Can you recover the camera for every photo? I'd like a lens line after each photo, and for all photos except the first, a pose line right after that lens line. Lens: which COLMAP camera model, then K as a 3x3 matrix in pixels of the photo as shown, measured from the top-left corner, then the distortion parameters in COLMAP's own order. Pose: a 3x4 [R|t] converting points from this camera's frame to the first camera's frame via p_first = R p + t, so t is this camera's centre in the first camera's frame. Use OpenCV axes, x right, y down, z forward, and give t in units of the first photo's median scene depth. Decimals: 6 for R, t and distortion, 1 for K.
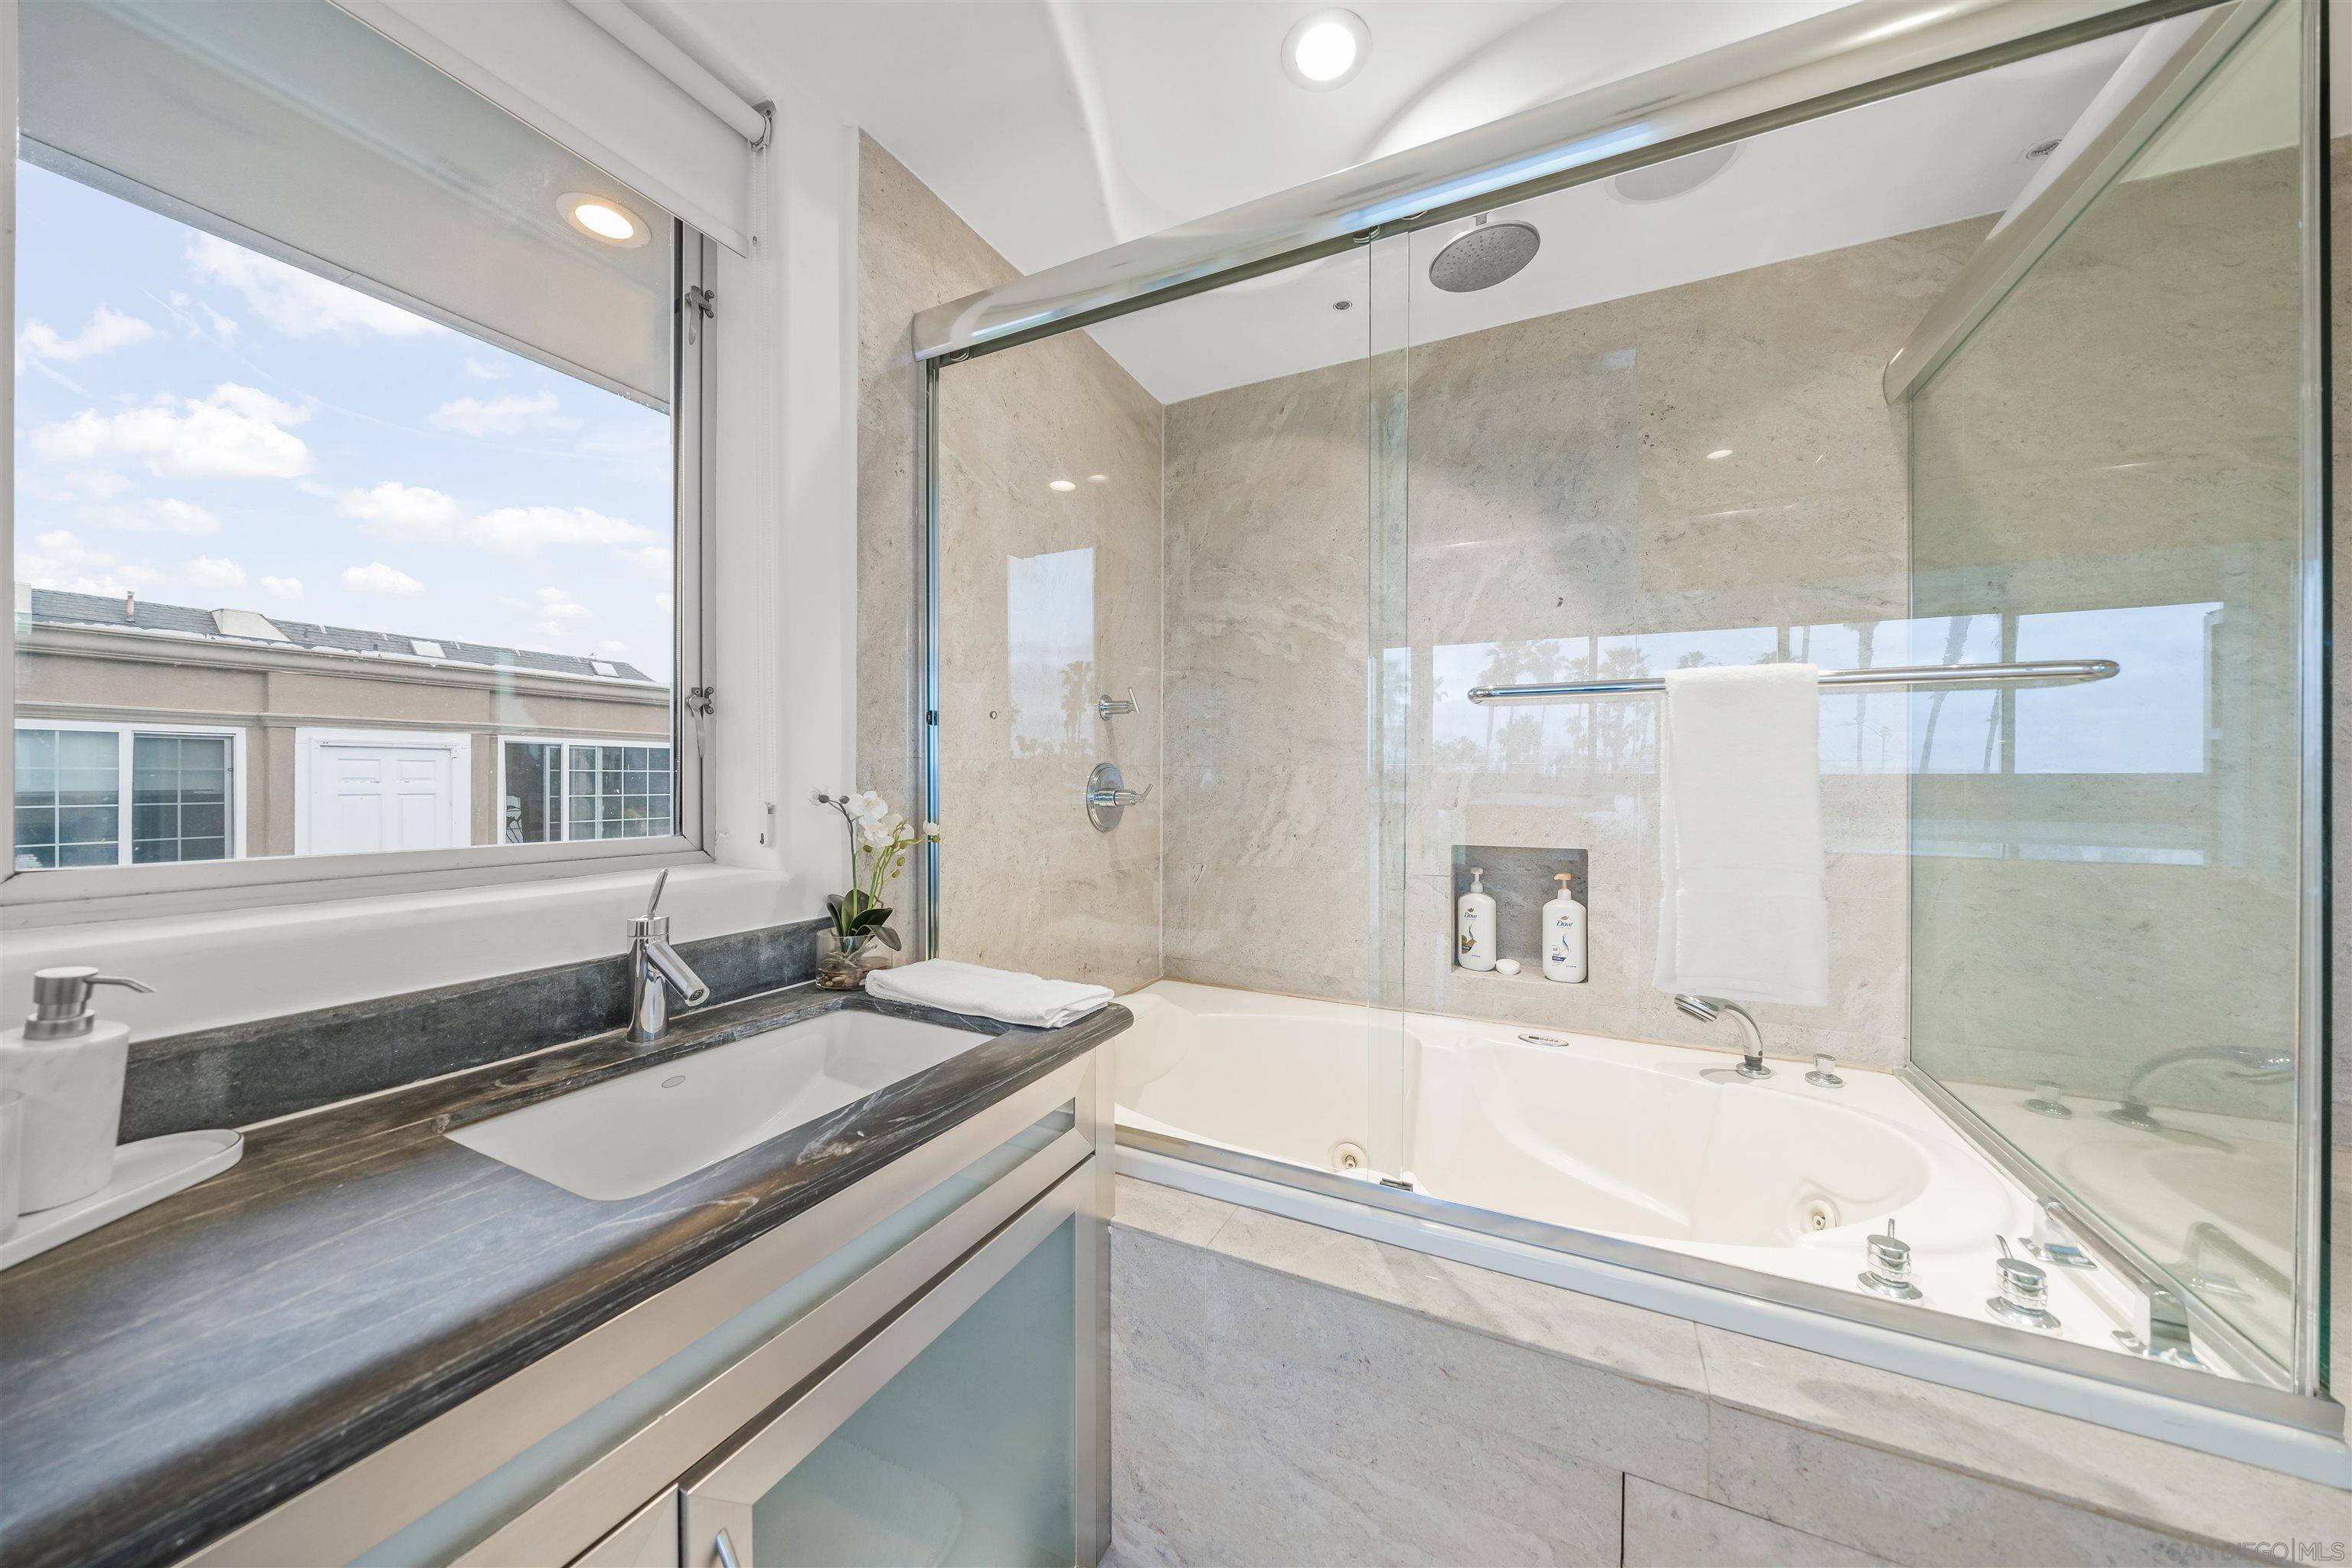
lens RADIAL K [[808.1, 0, 1166.9], [0, 808.1, 772.6], [0, 0, 1]] dist [-0.007506, 0.000302]
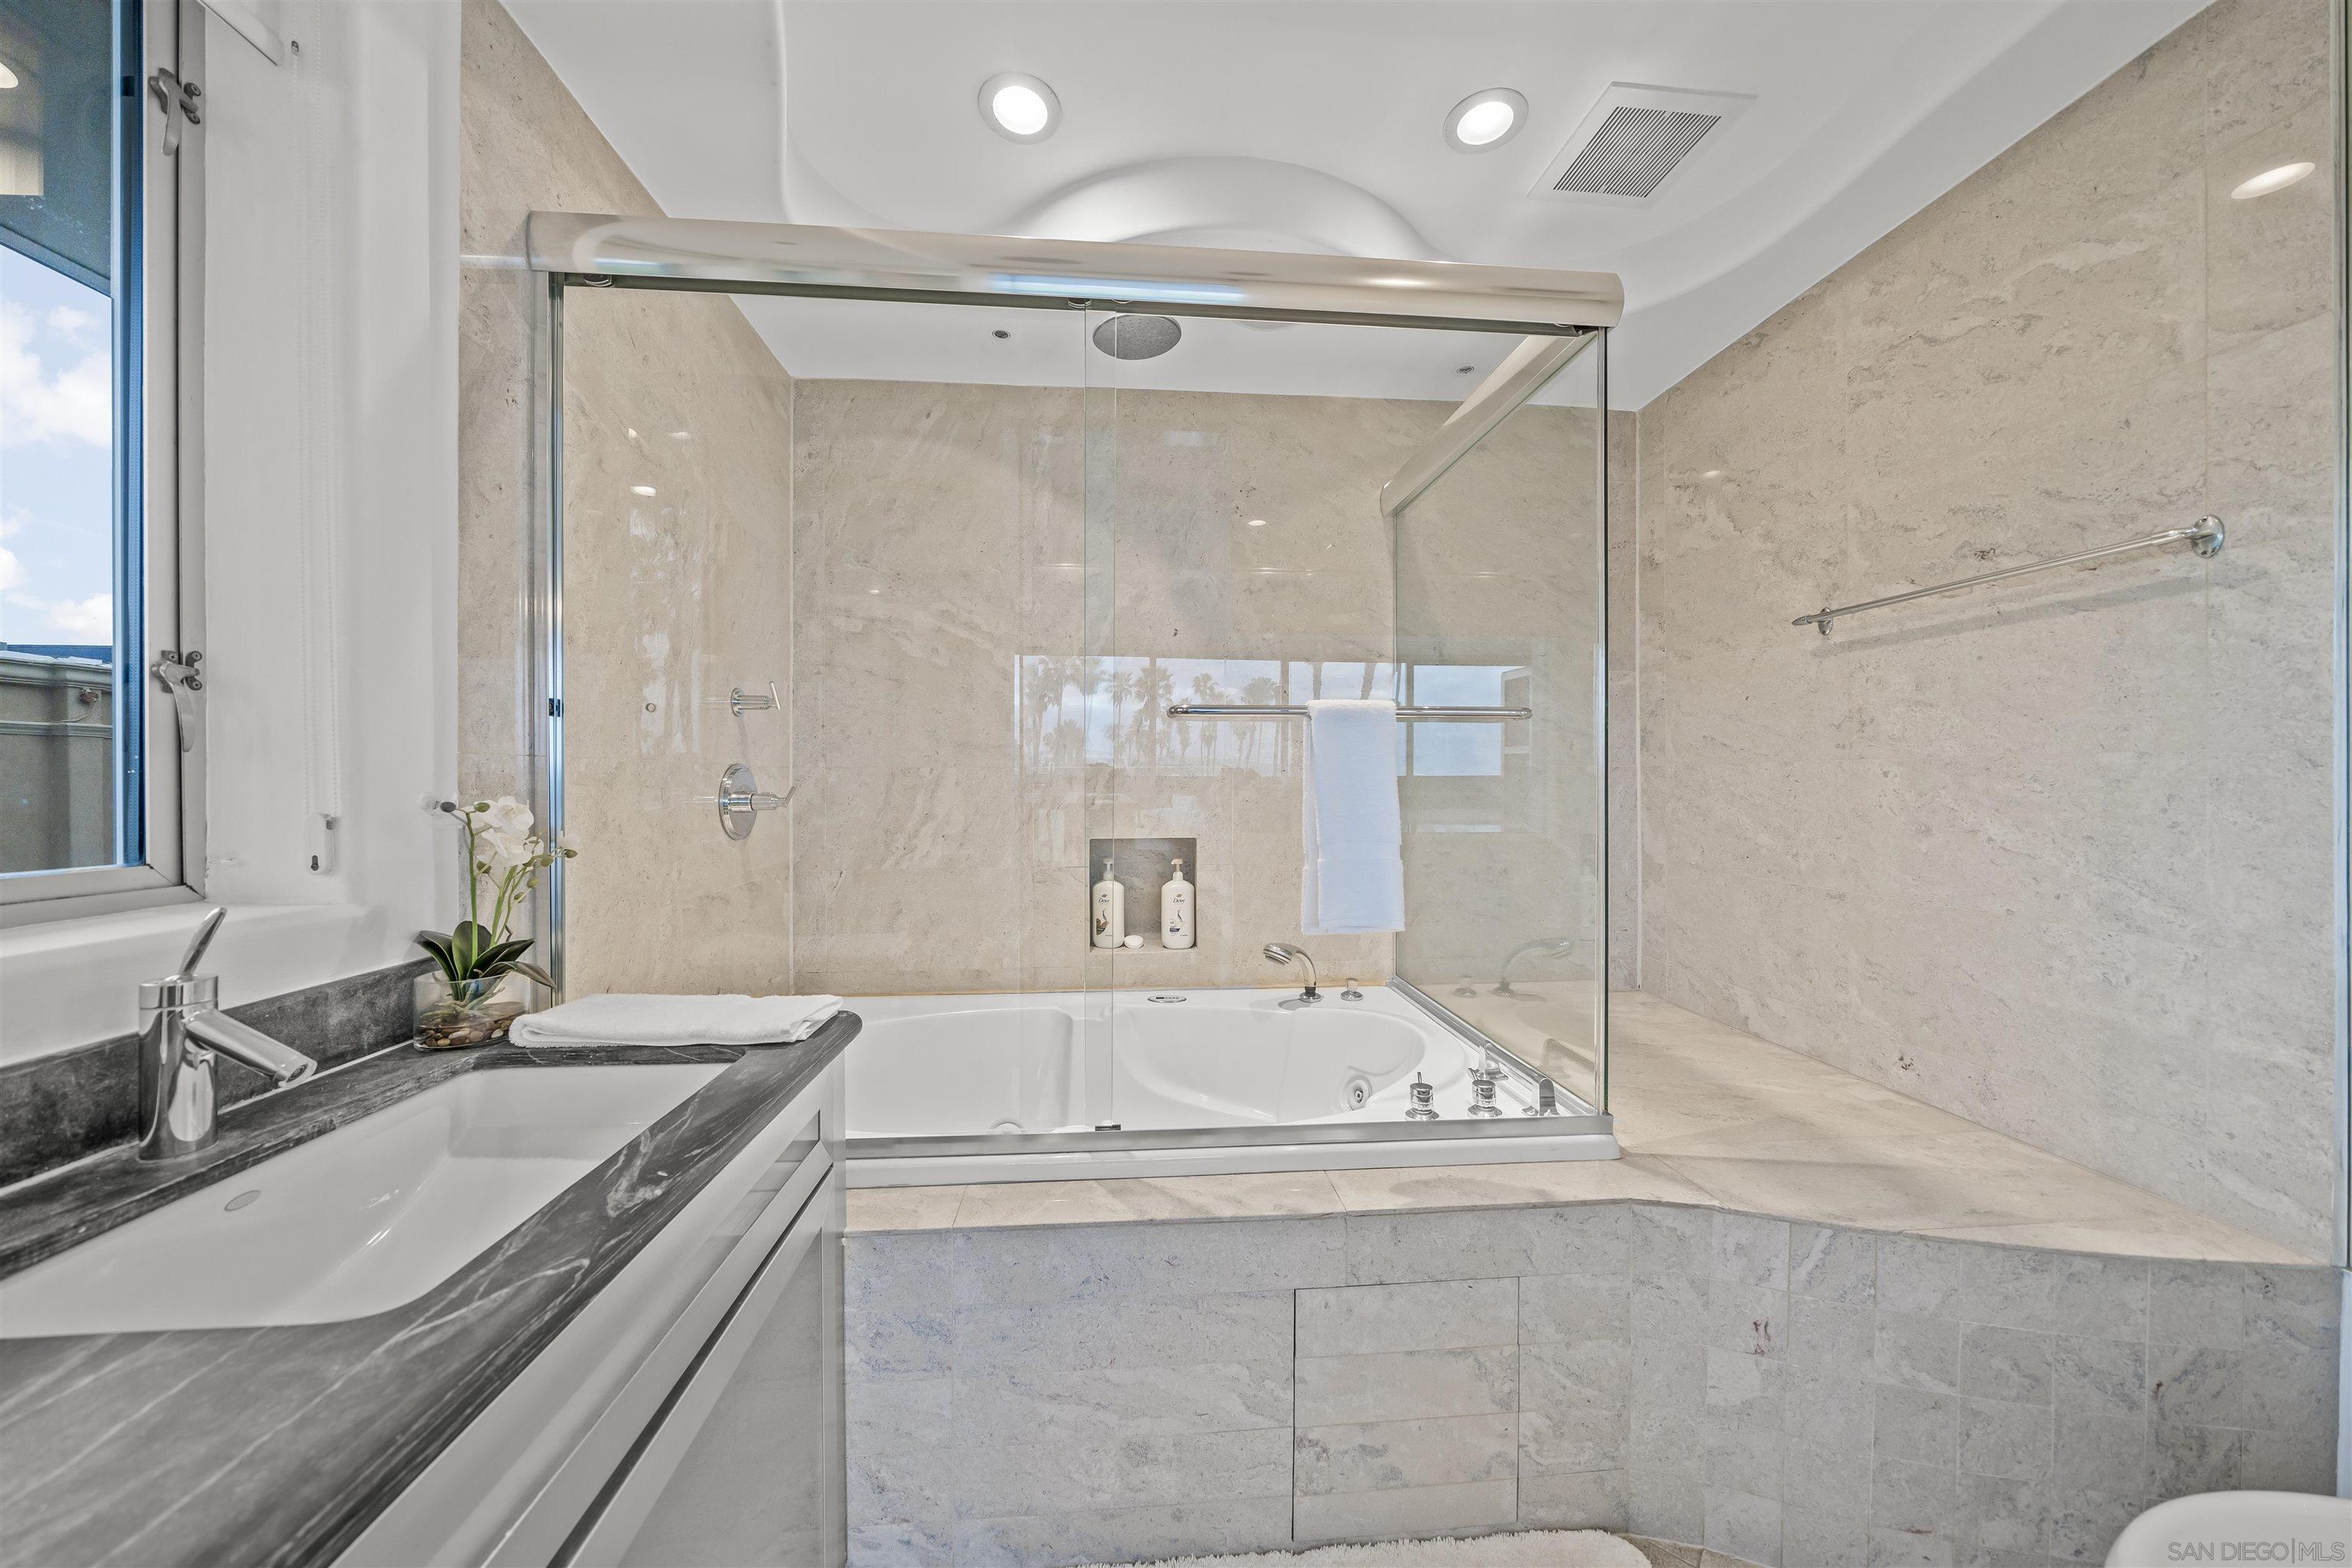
lens RADIAL K [[815.0, 0, 1173.8], [0, 815.0, 774.1], [0, 0, 1]] dist [-0.010826, 0.001526]
pose [[0.851025, 0.001292, 0.525124, -0.222606], [-0.000597, 0.999999, -0.001493, 0.001256], [-0.525125, 0.000957, 0.851025, -0.042958]]
